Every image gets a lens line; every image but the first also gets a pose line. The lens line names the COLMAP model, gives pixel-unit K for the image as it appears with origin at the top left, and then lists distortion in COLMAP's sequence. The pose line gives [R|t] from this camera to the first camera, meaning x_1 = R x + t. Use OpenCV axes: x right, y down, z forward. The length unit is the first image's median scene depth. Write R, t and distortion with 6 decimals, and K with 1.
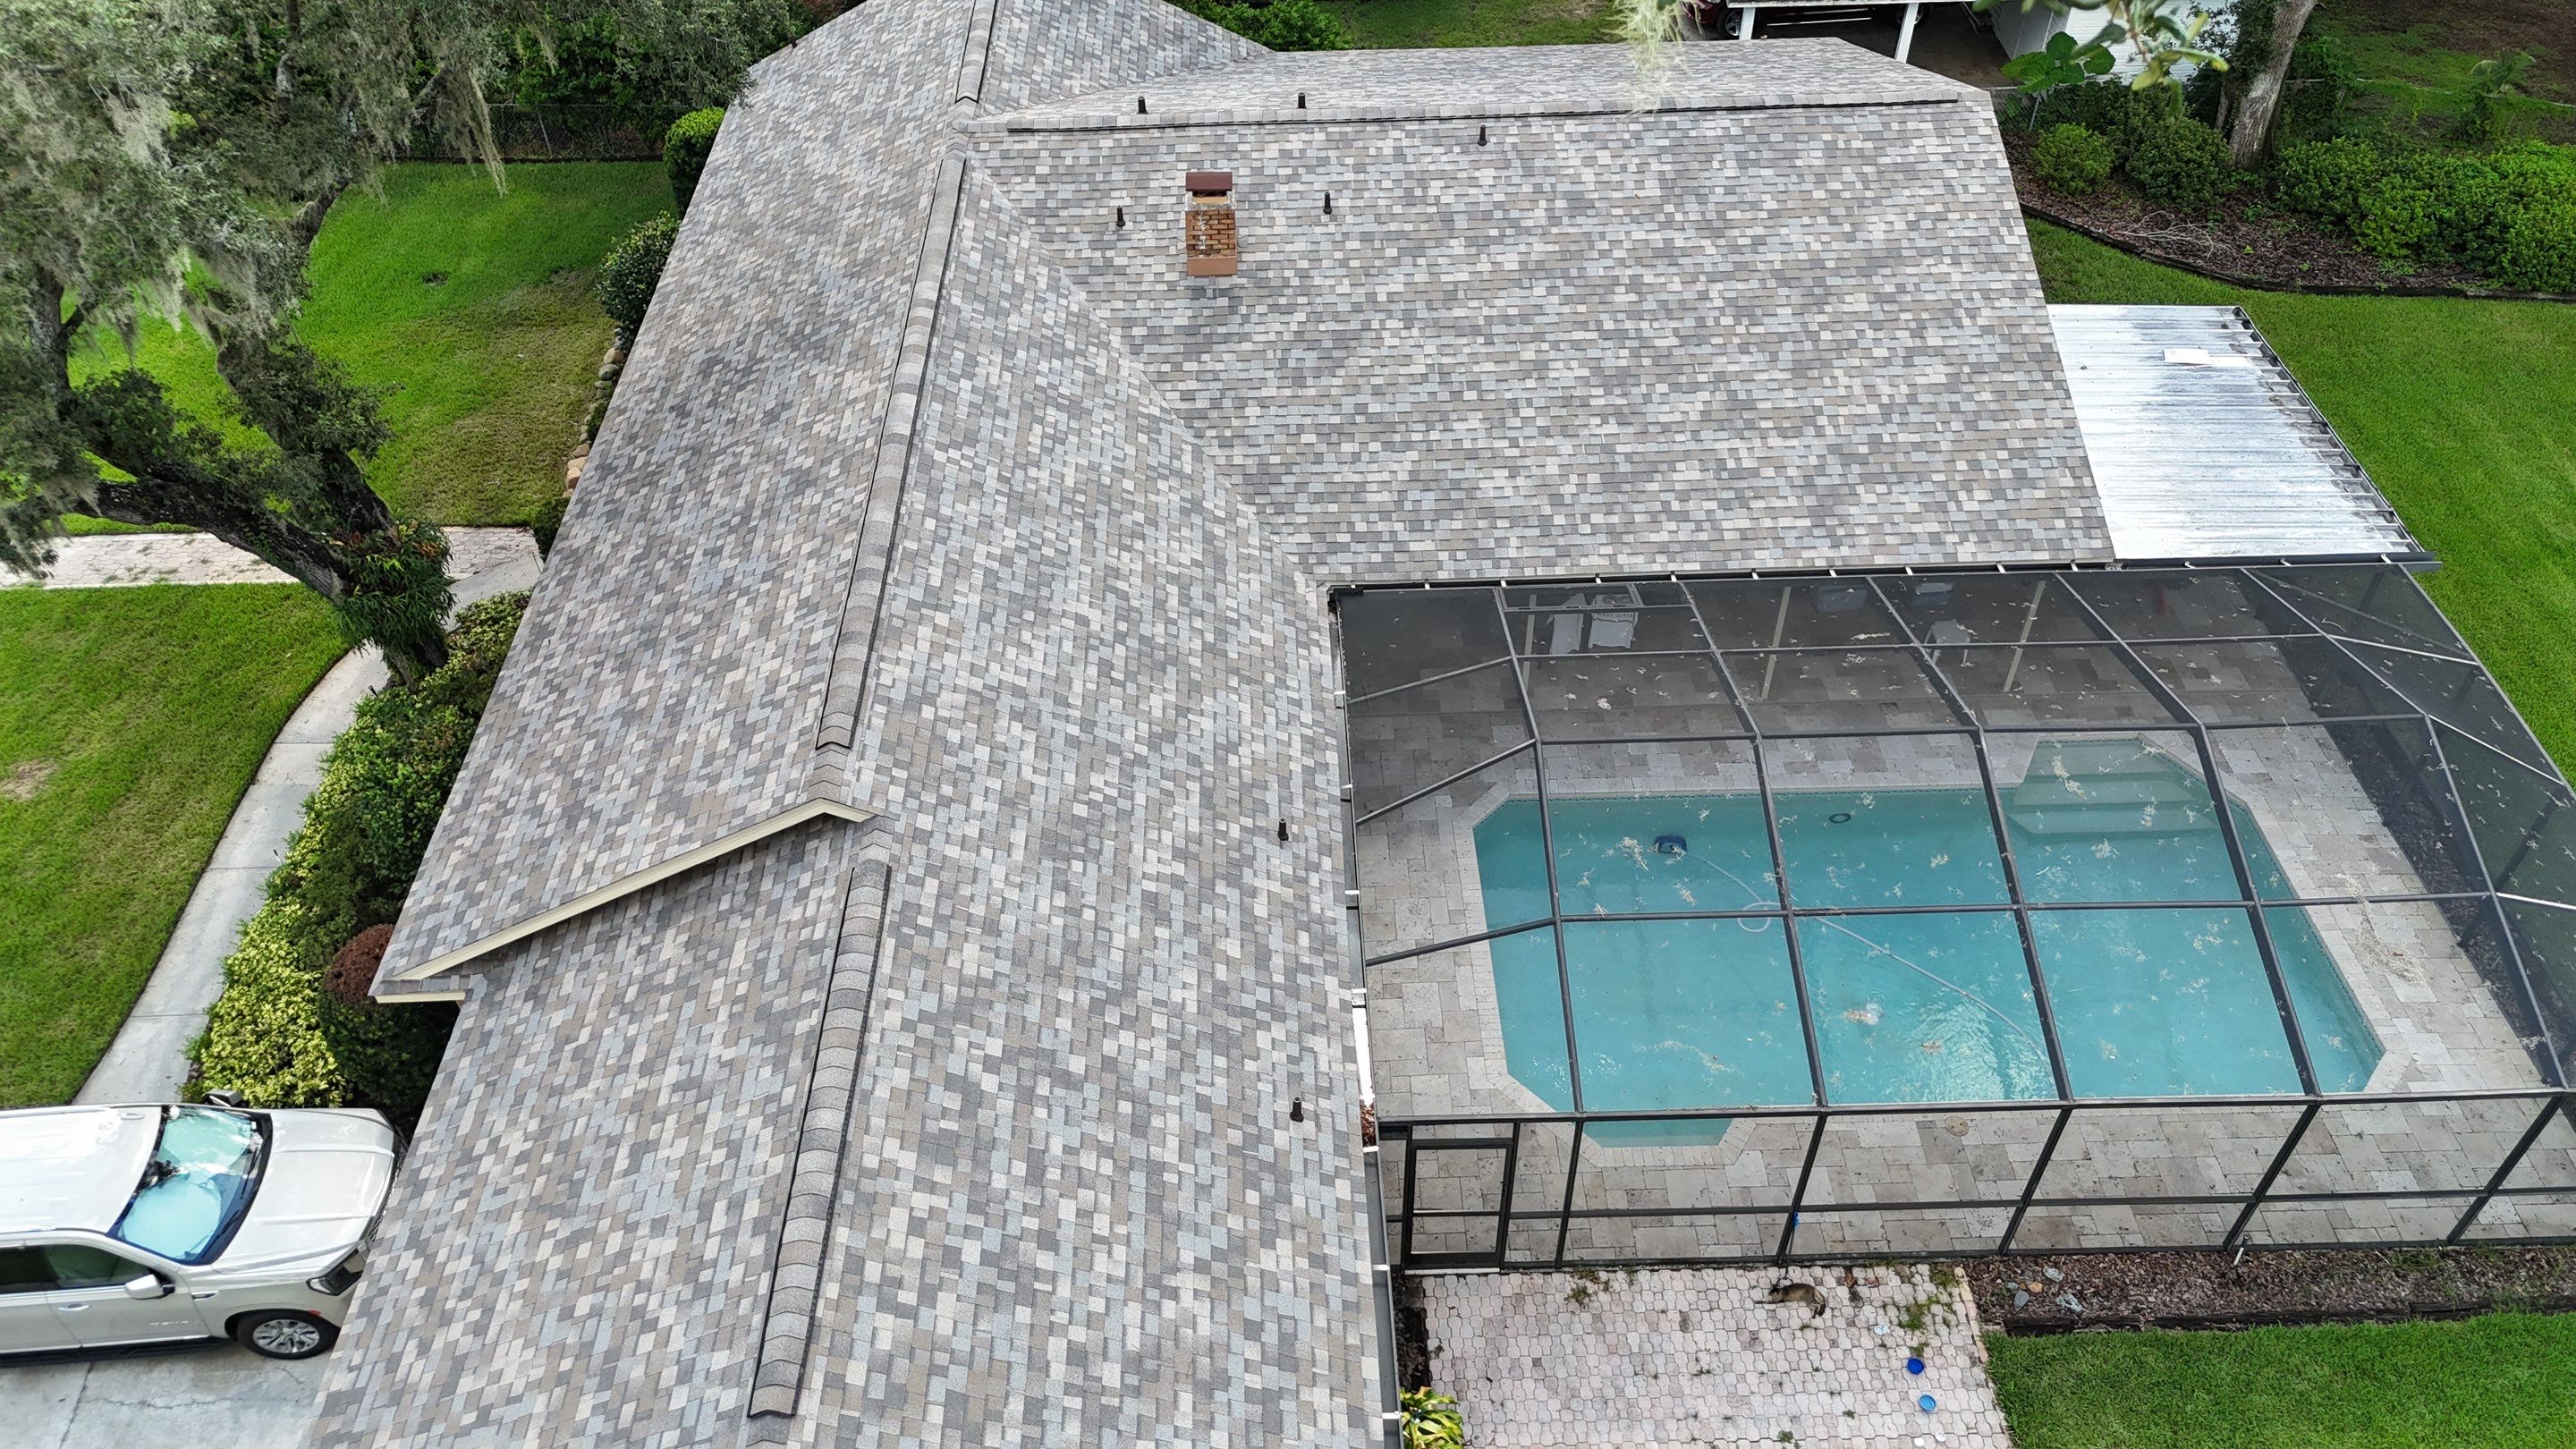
lens RADIAL K [[1869.2, 0, 1282.1], [0, 1869.2, 725.4], [0, 0, 1]] dist [0.185592, -0.472511]
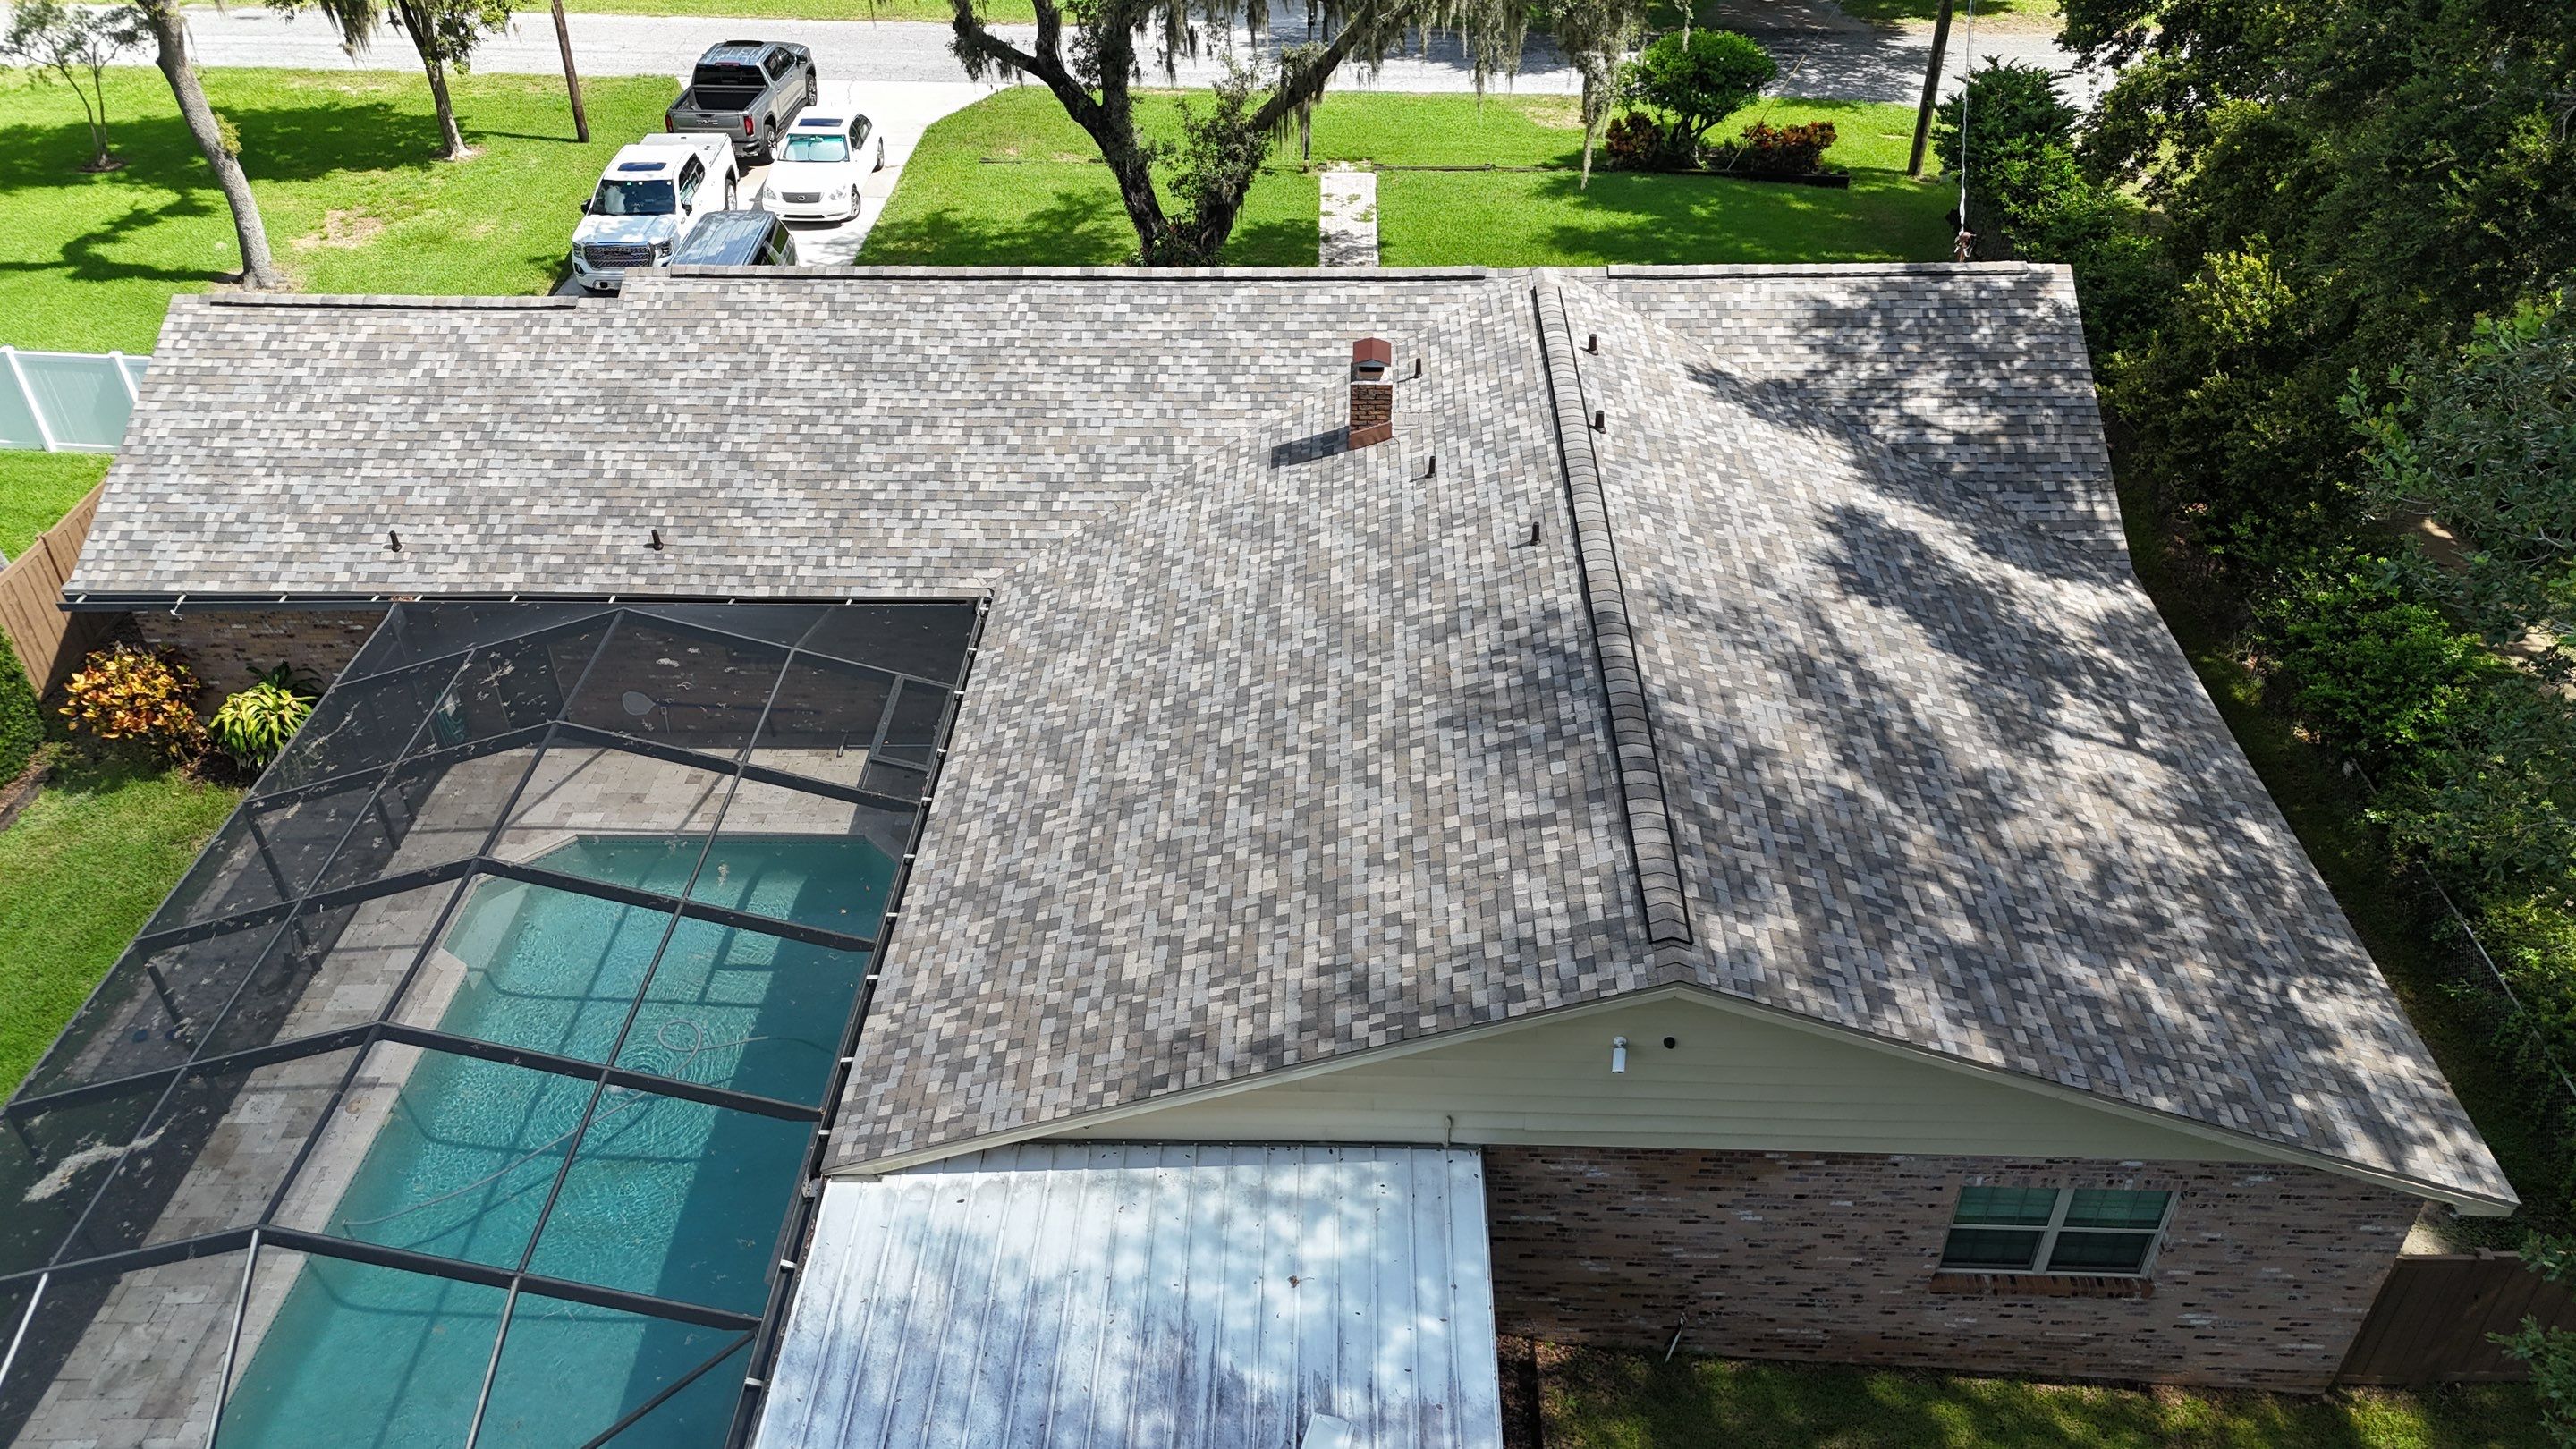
lens RADIAL K [[1869.2, 0, 1282.1], [0, 1869.2, 725.4], [0, 0, 1]] dist [0.185592, -0.472511]
pose [[-0.058687, 0.606794, -0.792689, 0.860669], [-0.677272, 0.559156, 0.478170, -0.623263], [0.733388, 0.564929, 0.378150, 0.723471]]
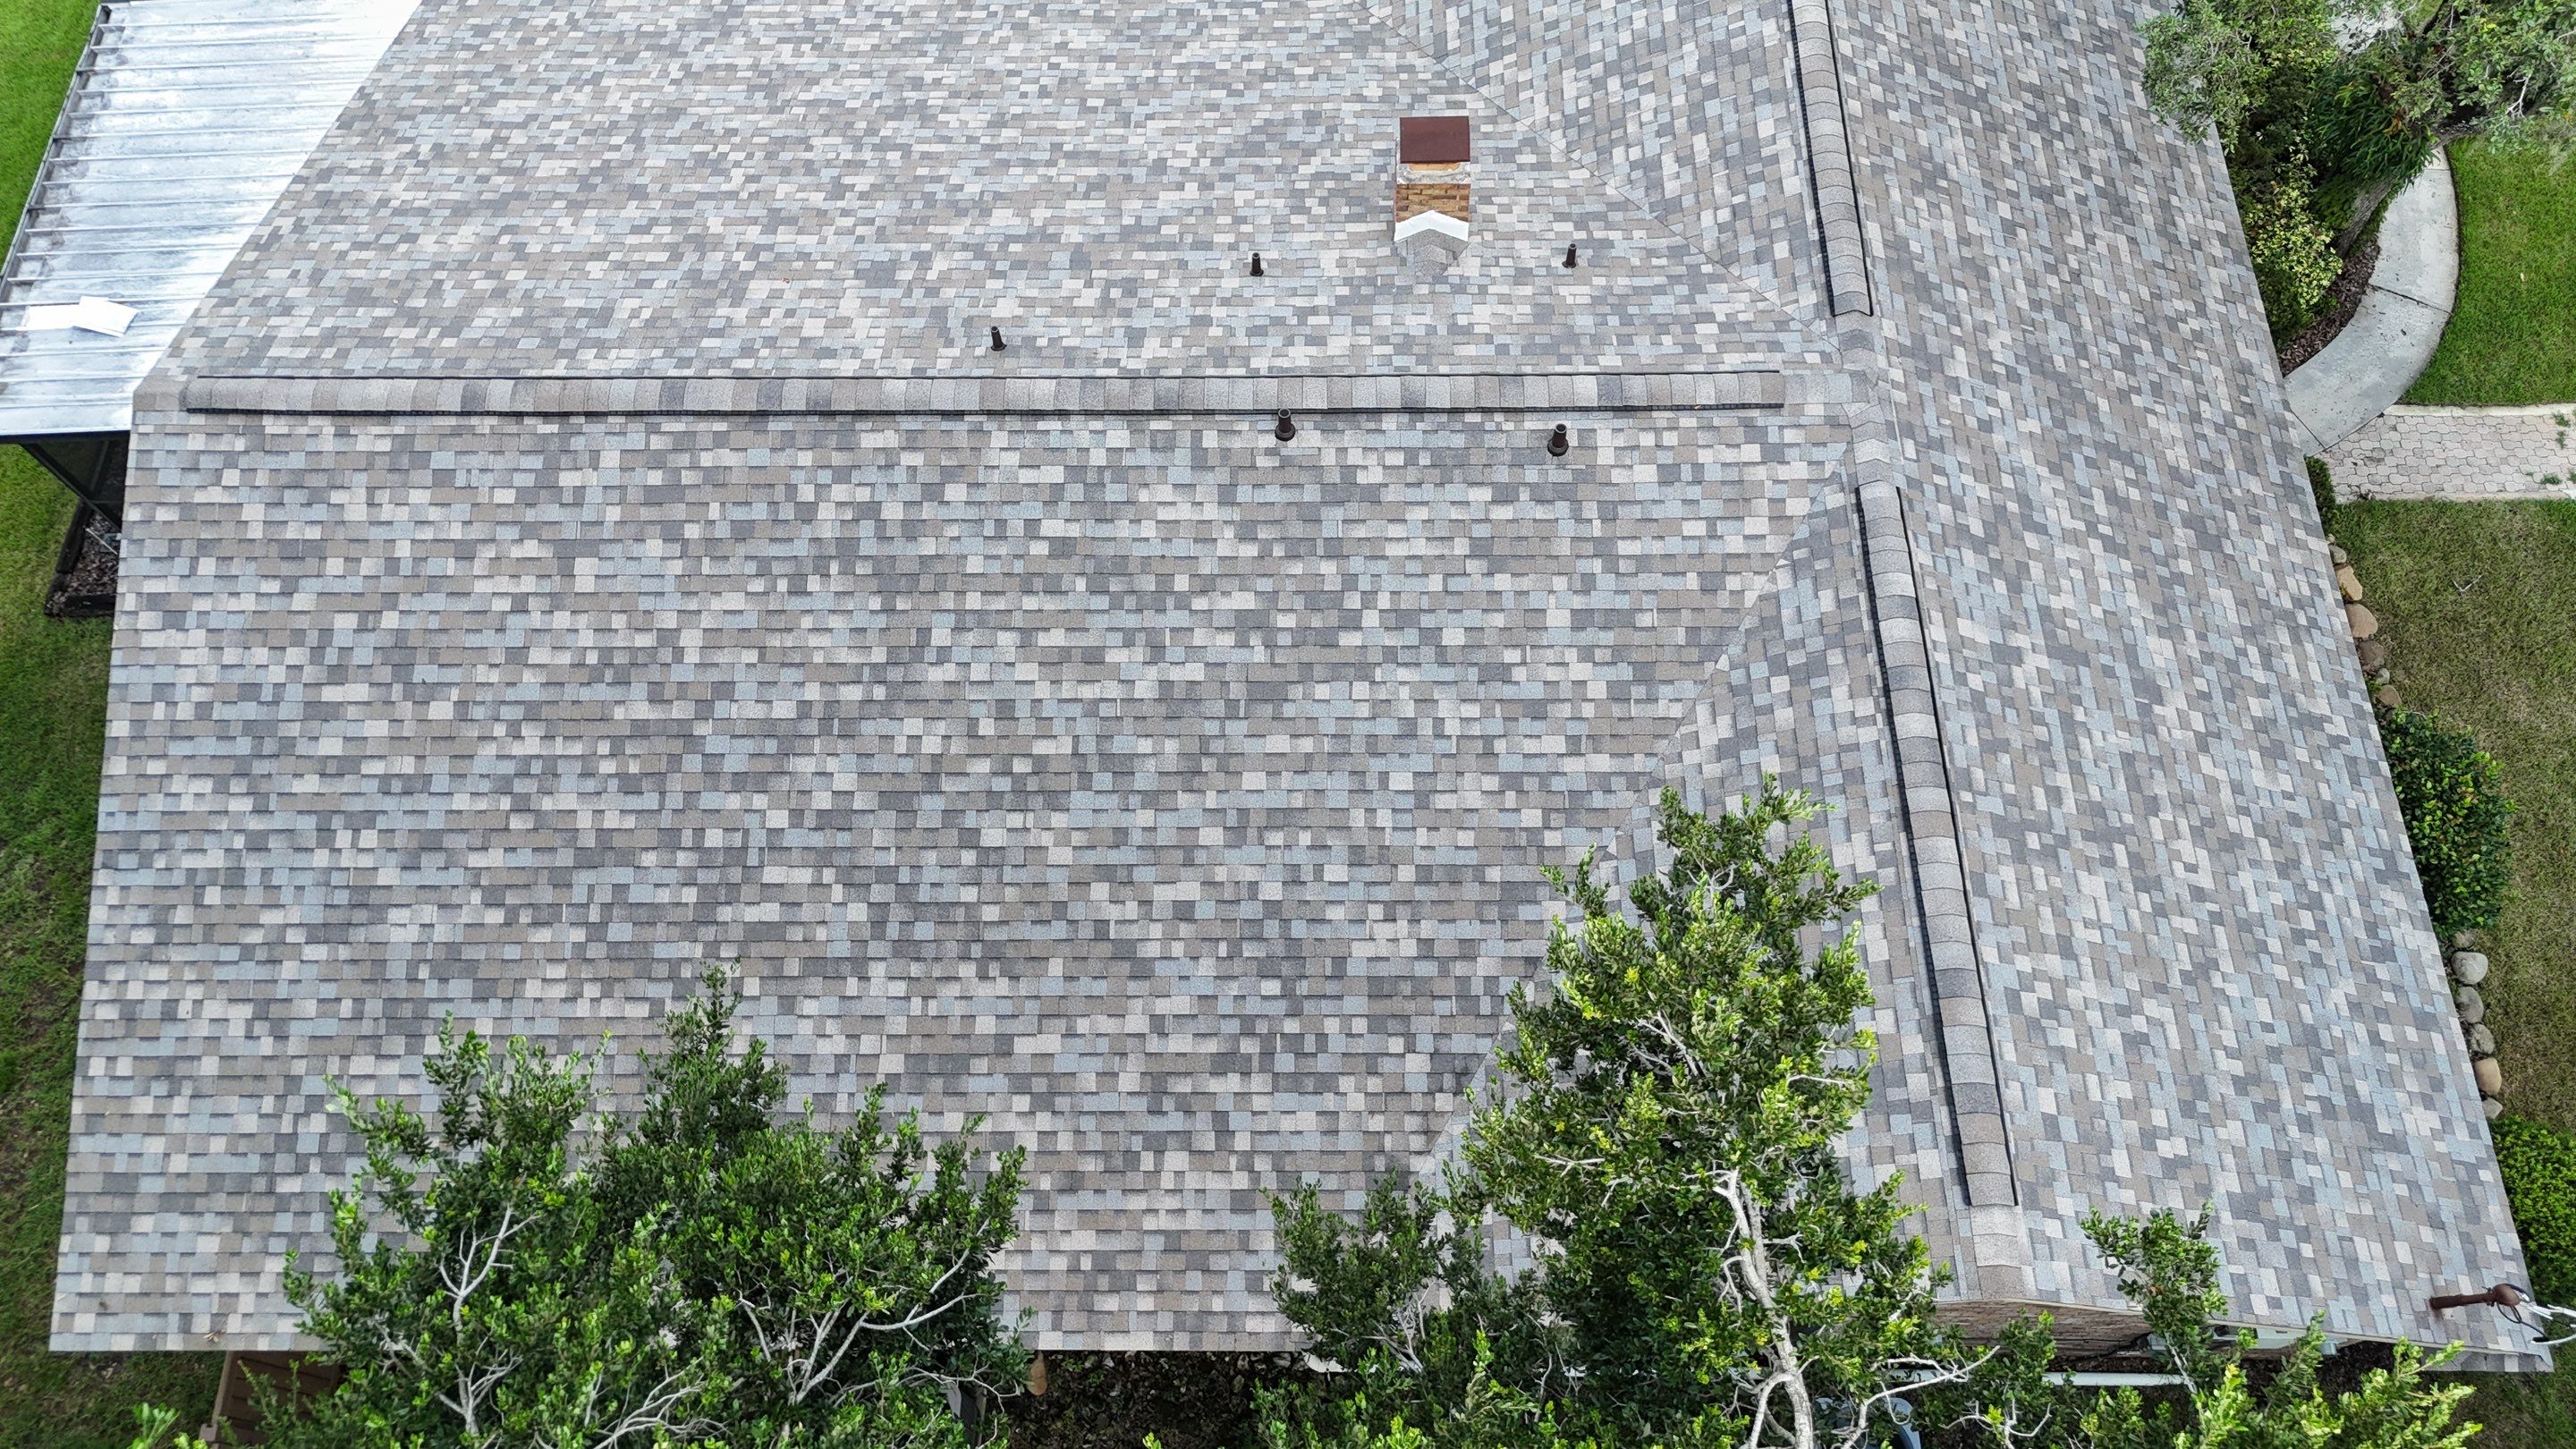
lens RADIAL K [[1880.0, 0, 1294.8], [0, 1880.0, 718.3], [0, 0, 1]] dist [0.072701, -0.076516]
pose [[-0.998845, -0.011336, 0.046702, -0.023191], [0.047935, -0.304662, 0.951253, -1.009617], [0.003445, 0.952393, 0.304854, 1.010757]]
